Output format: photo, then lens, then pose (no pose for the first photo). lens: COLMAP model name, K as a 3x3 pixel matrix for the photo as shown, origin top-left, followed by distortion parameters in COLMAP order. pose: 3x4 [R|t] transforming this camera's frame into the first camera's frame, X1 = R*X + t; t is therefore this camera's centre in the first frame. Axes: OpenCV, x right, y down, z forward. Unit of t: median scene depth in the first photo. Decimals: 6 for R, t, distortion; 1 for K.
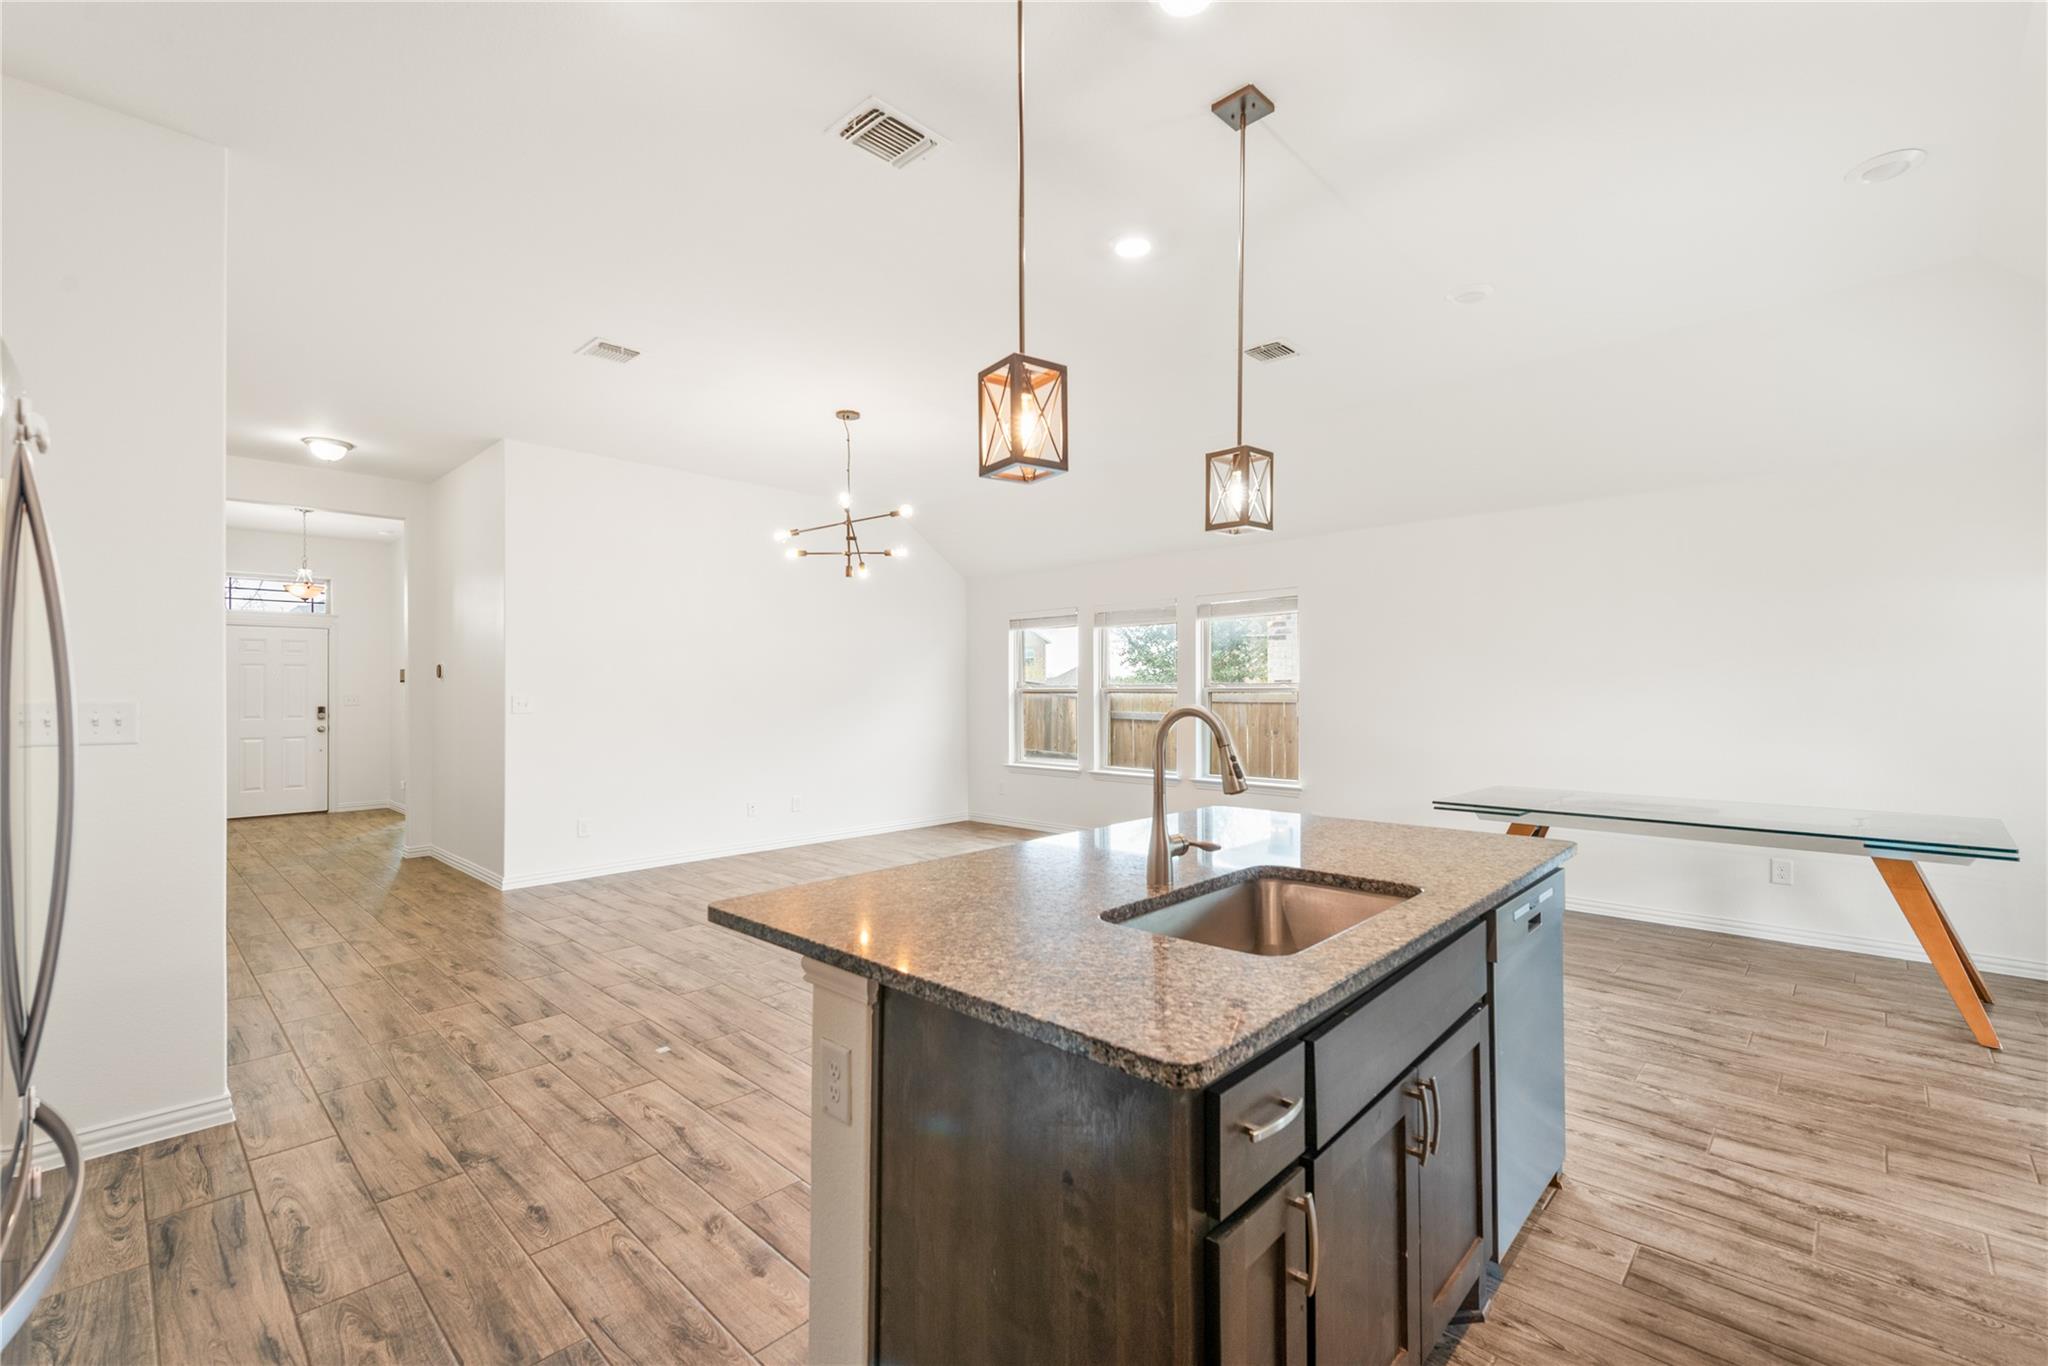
lens RADIAL K [[901.4, 0, 1041.6], [0, 901.4, 677.0], [0, 0, 1]] dist [0.010430, -0.002133]
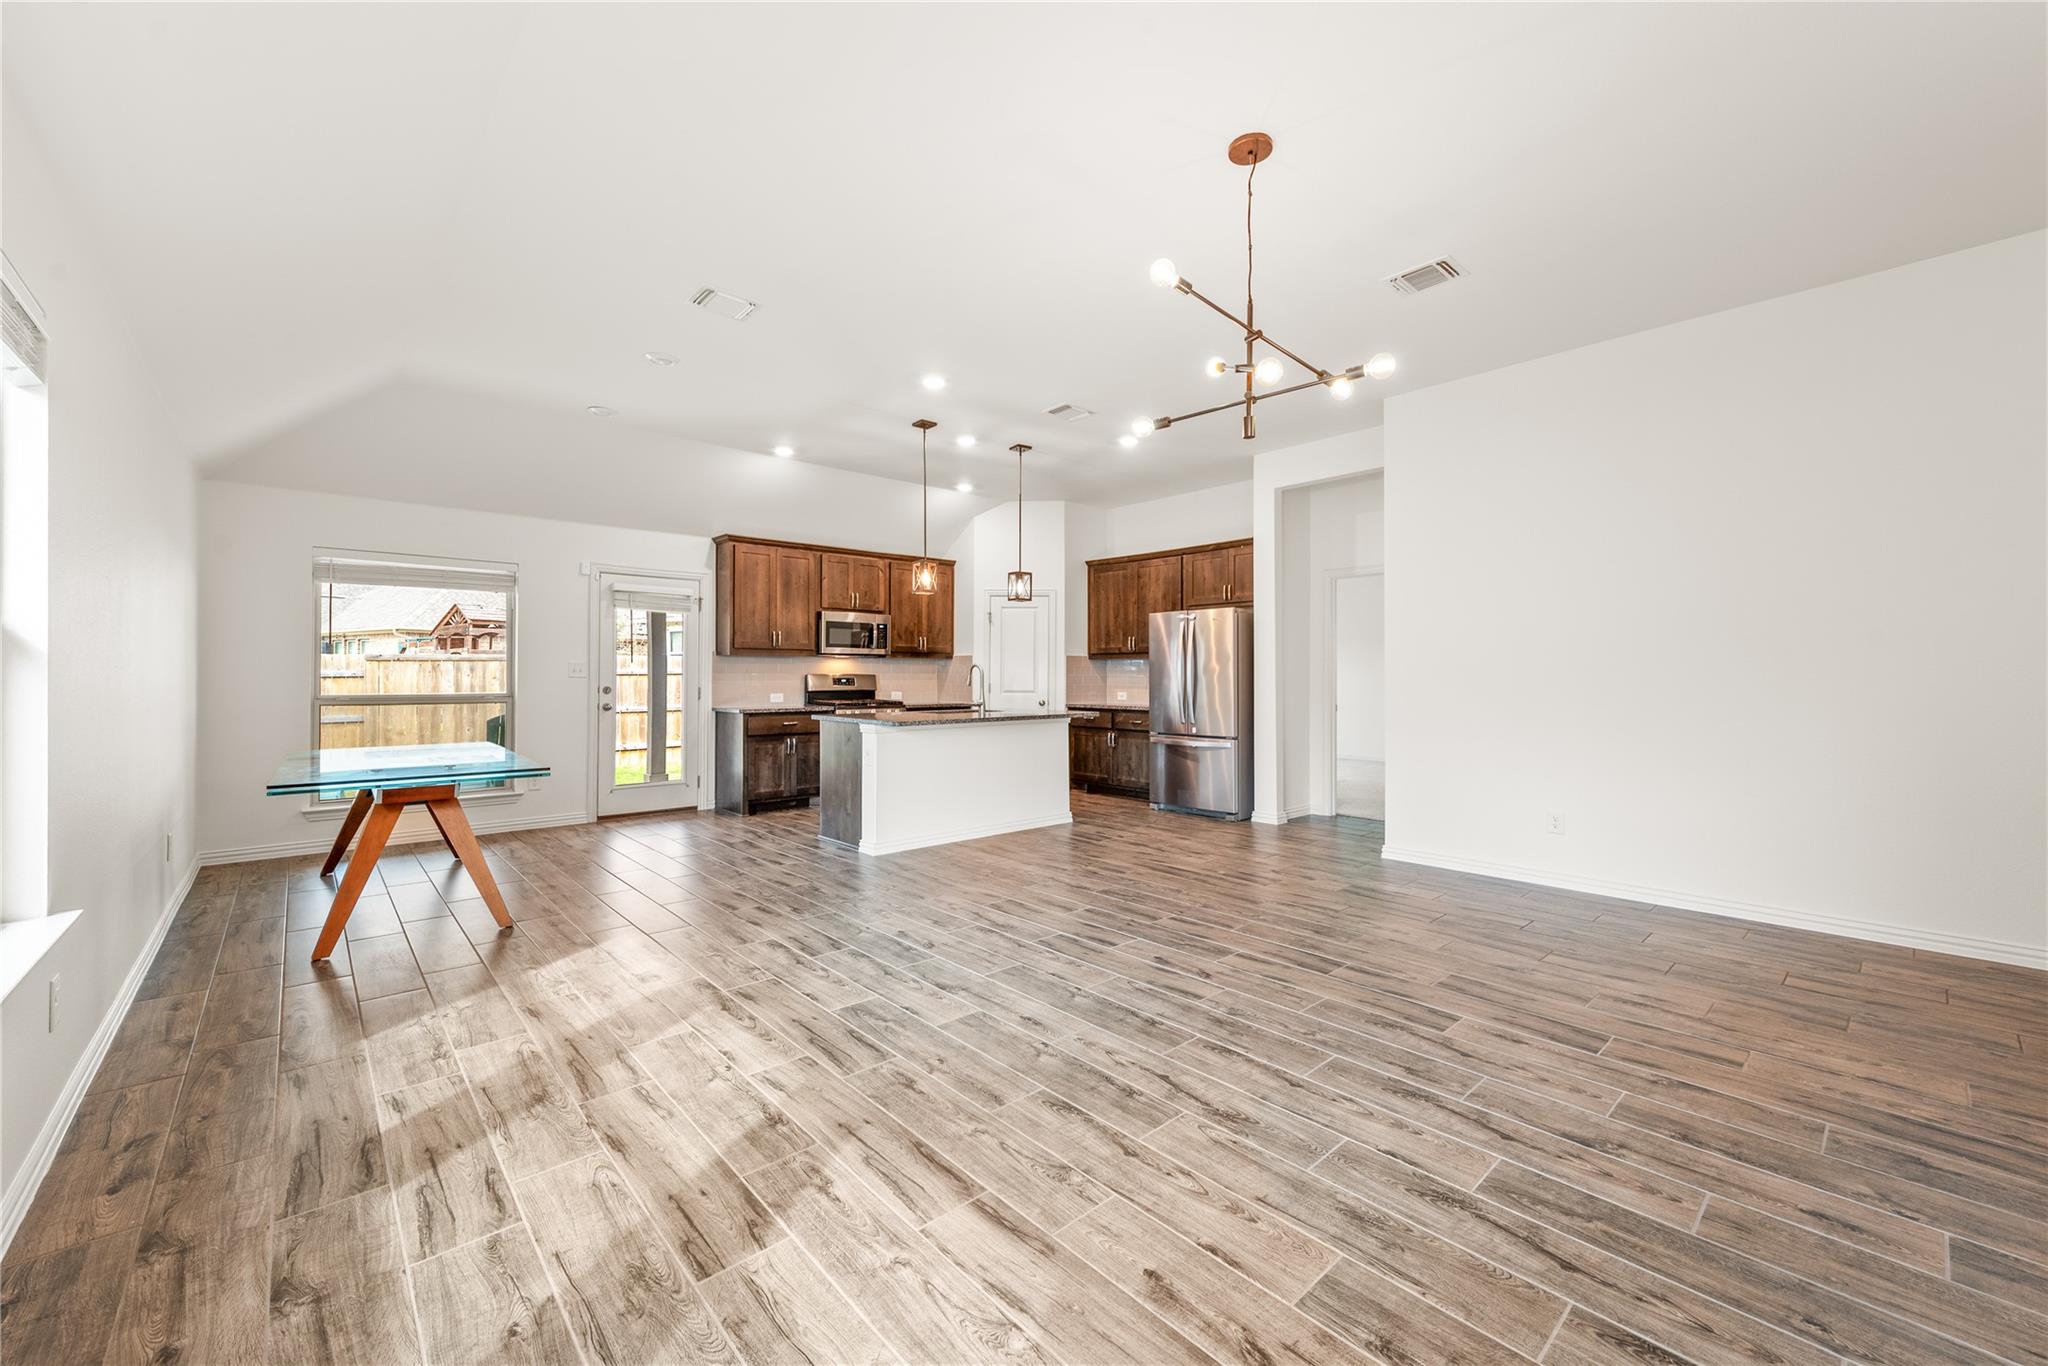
lens RADIAL K [[802.6, 0, 1029.6], [0, 802.6, 664.8], [0, 0, 1]] dist [0.009346, -0.003119]
pose [[-0.997326, 0.005302, 0.072883, -0.114104], [0.003403, 0.999652, -0.026166, 0.045676], [-0.072996, -0.025848, -0.996997, 1.607591]]
